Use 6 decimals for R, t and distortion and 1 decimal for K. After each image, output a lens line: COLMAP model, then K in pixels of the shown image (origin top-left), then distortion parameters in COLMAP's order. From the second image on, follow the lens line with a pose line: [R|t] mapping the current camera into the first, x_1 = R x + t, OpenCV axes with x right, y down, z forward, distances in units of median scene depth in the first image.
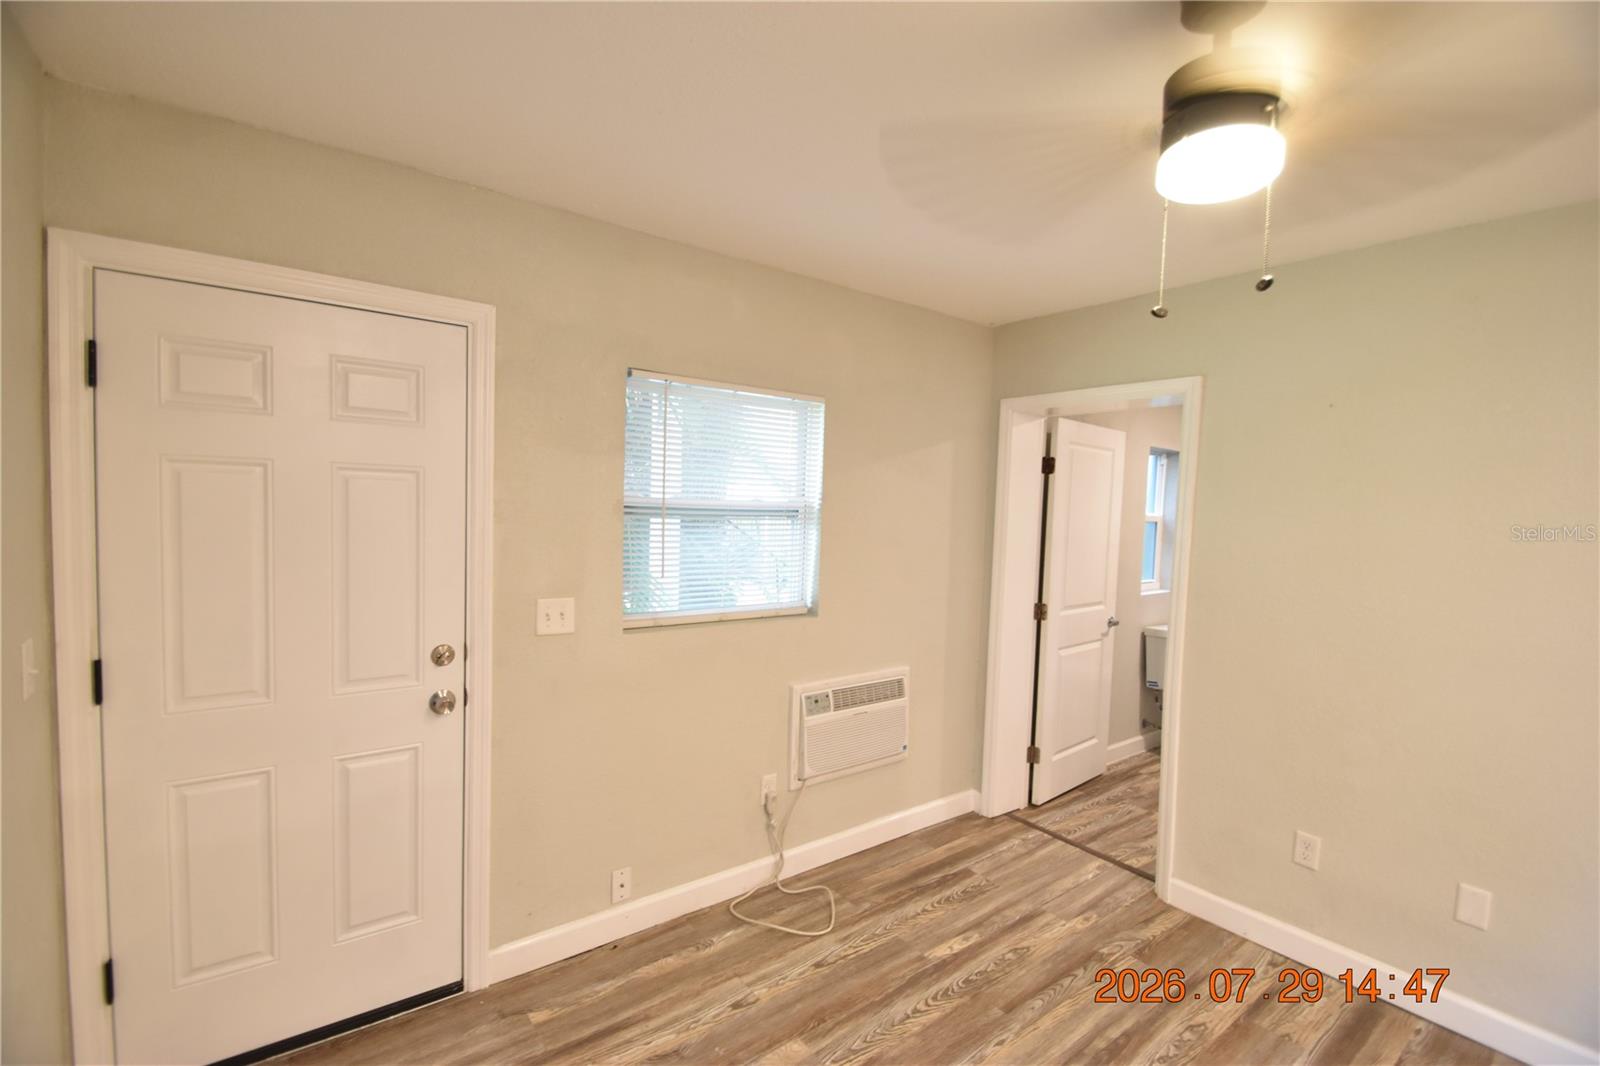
lens RADIAL K [[697.5, 0, 791.1], [0, 697.5, 540.2], [0, 0, 1]] dist [0.013543, -0.014928]
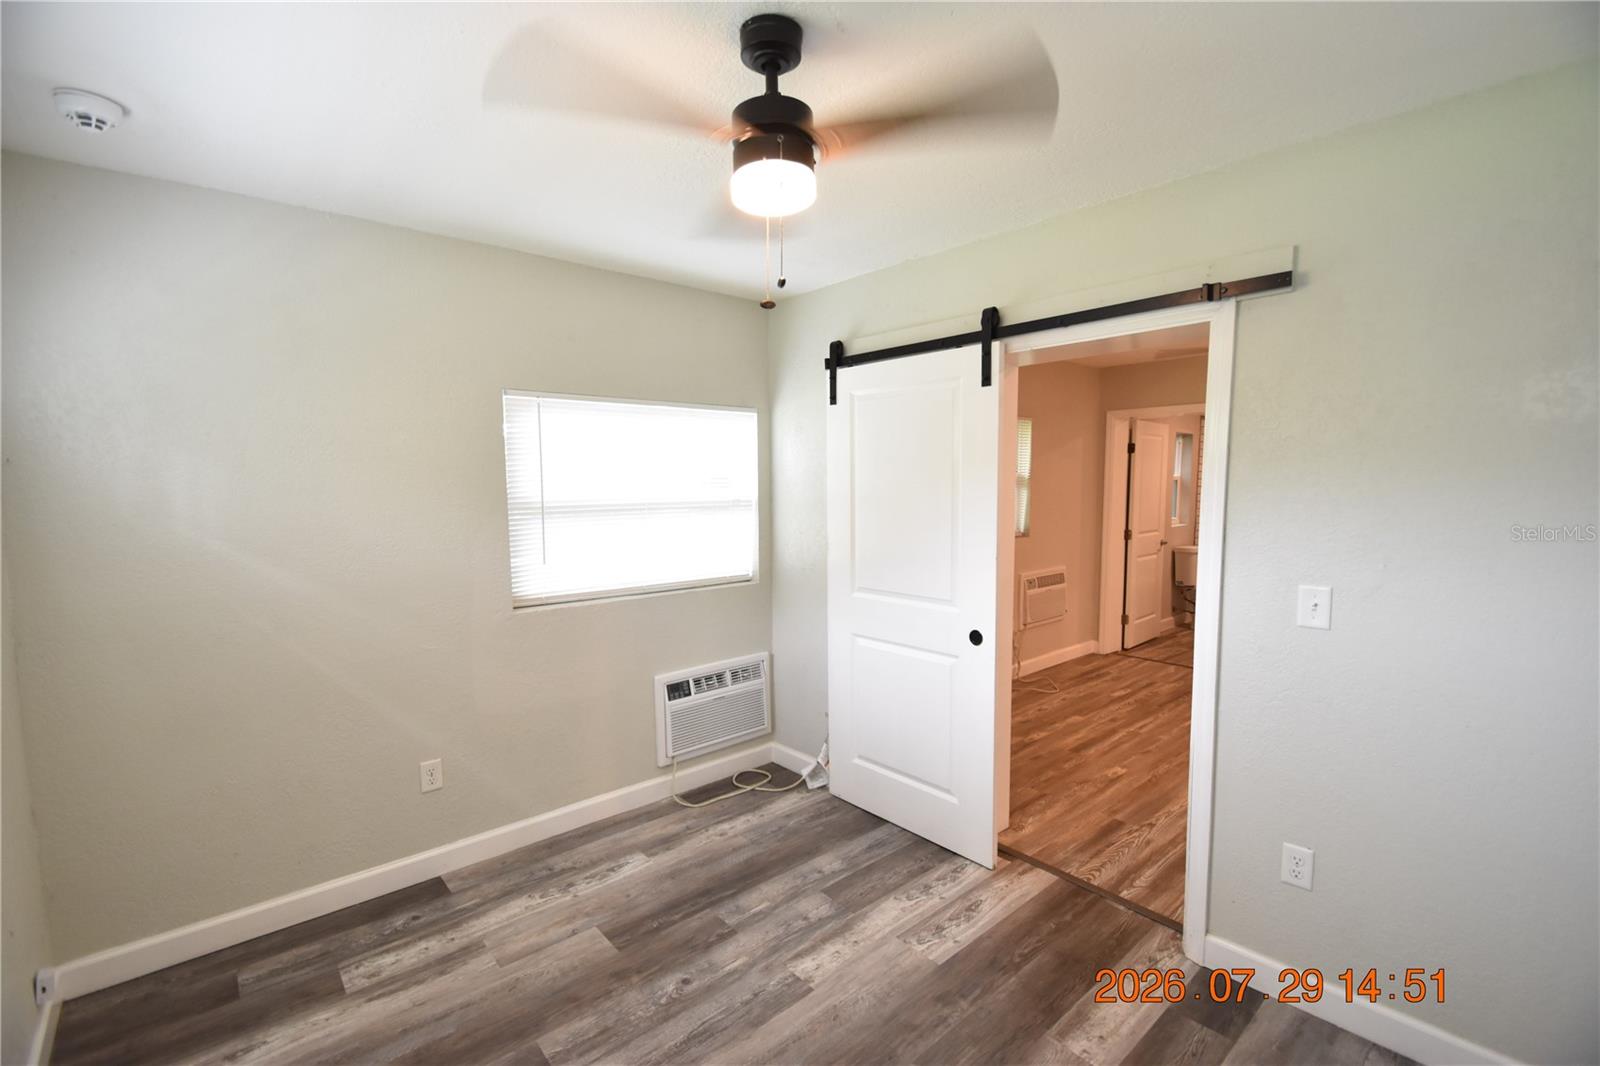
lens RADIAL K [[697.5, 0, 791.1], [0, 697.5, 540.2], [0, 0, 1]] dist [0.013543, -0.014928]
pose [[0.997017, -0.042673, 0.064318, -0.747876], [0.040326, 0.998488, 0.037359, 0.025034], [-0.065815, -0.034654, 0.997230, -0.841992]]
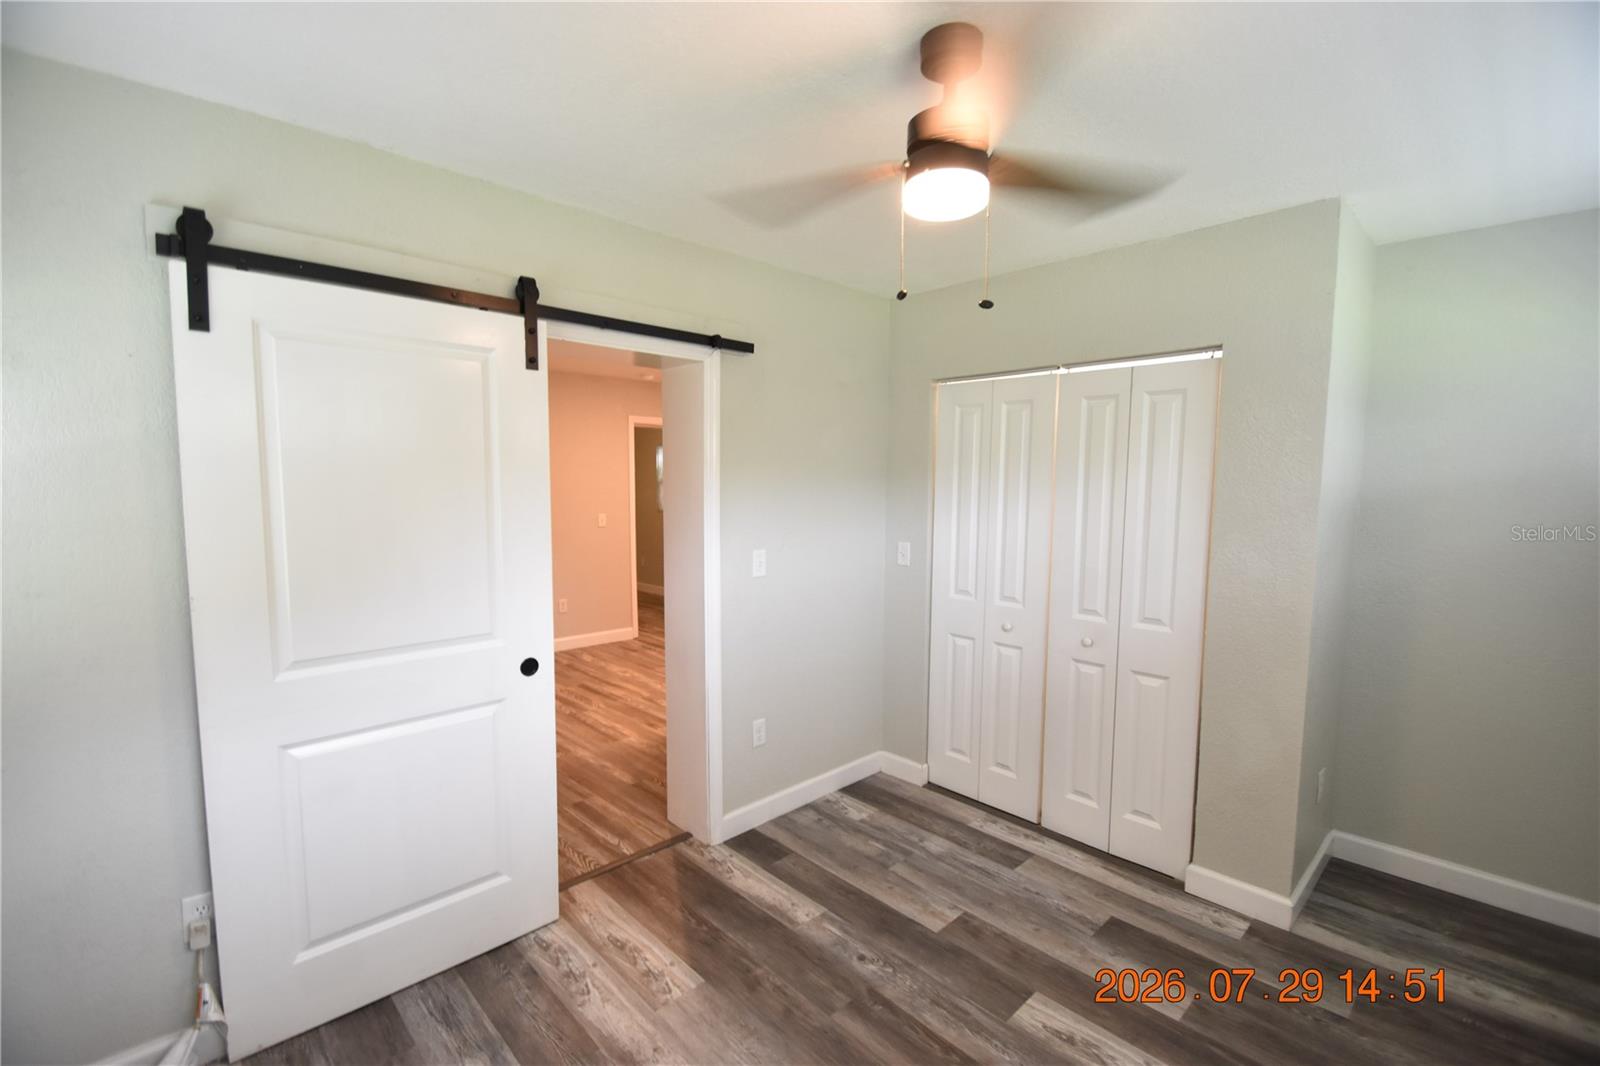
lens RADIAL K [[697.5, 0, 791.1], [0, 697.5, 540.2], [0, 0, 1]] dist [0.013543, -0.014928]
pose [[-0.116465, -0.115687, 0.986434, -1.264055], [0.035313, 0.992083, 0.120518, -0.028293], [-0.992567, 0.048870, -0.111457, -0.110105]]
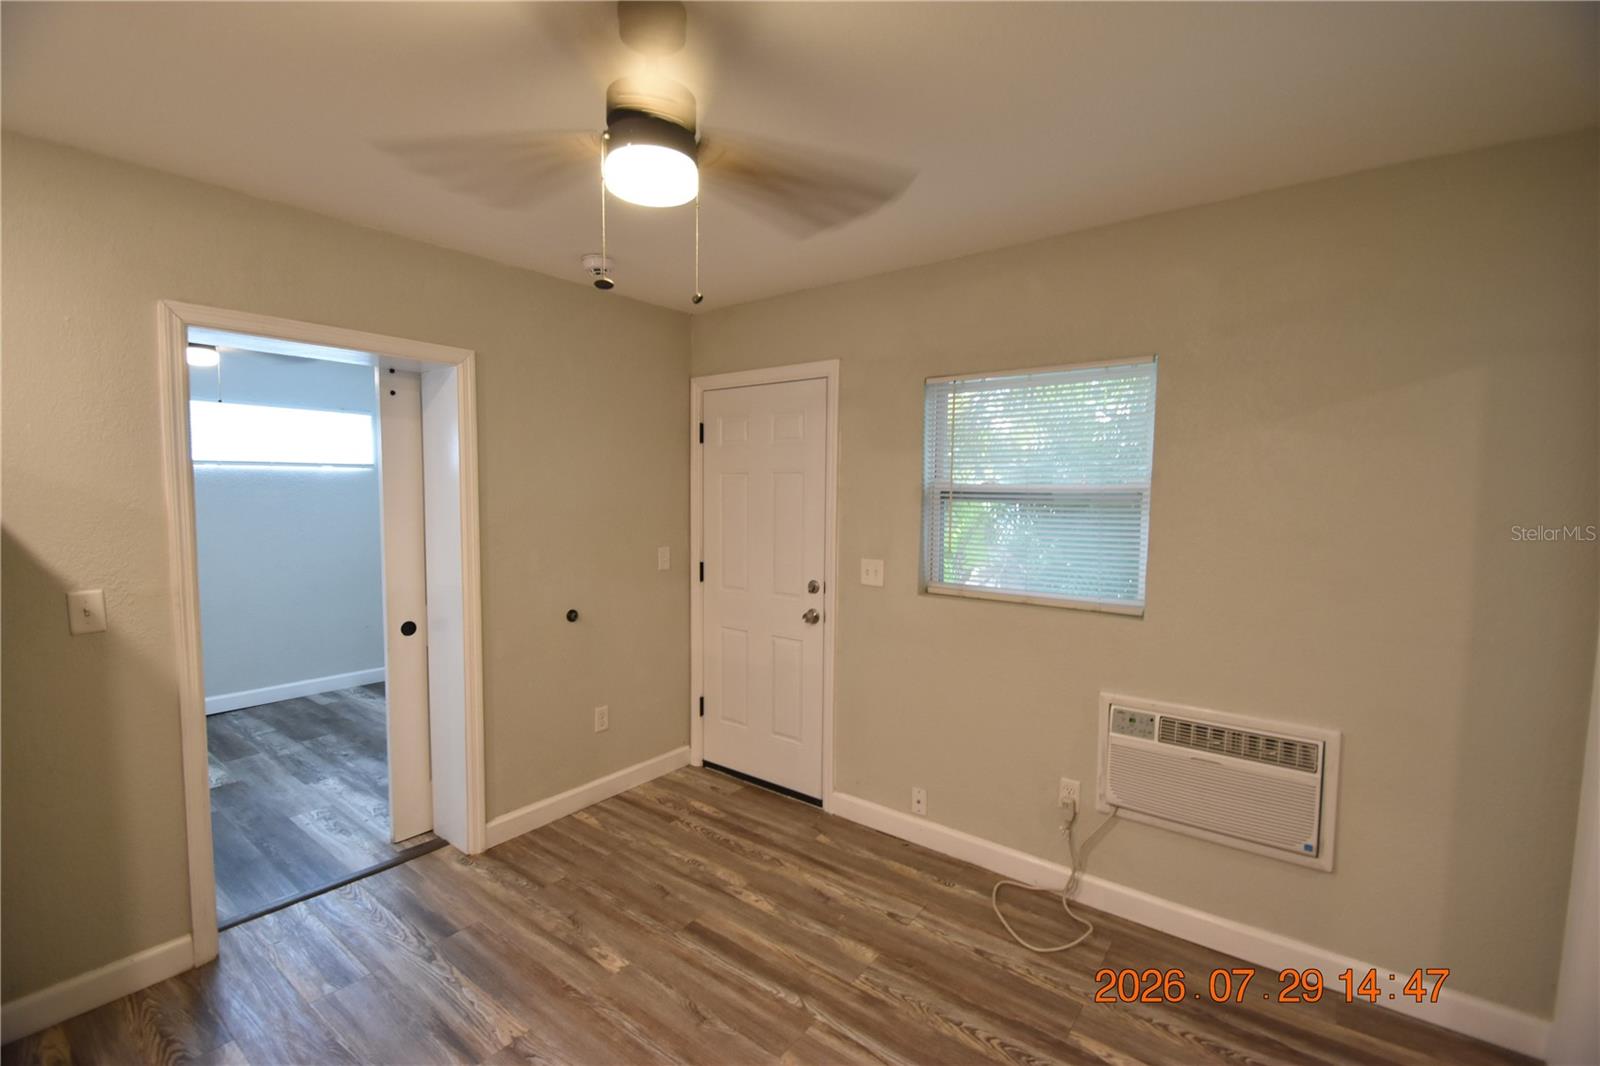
lens RADIAL K [[697.5, 0, 791.1], [0, 697.5, 540.2], [0, 0, 1]] dist [0.013543, -0.014928]
pose [[0.267267, 0.041256, -0.962739, 0.764219], [-0.048471, 0.998394, 0.029328, 0.010700], [0.962403, 0.038826, 0.268837, 0.391277]]
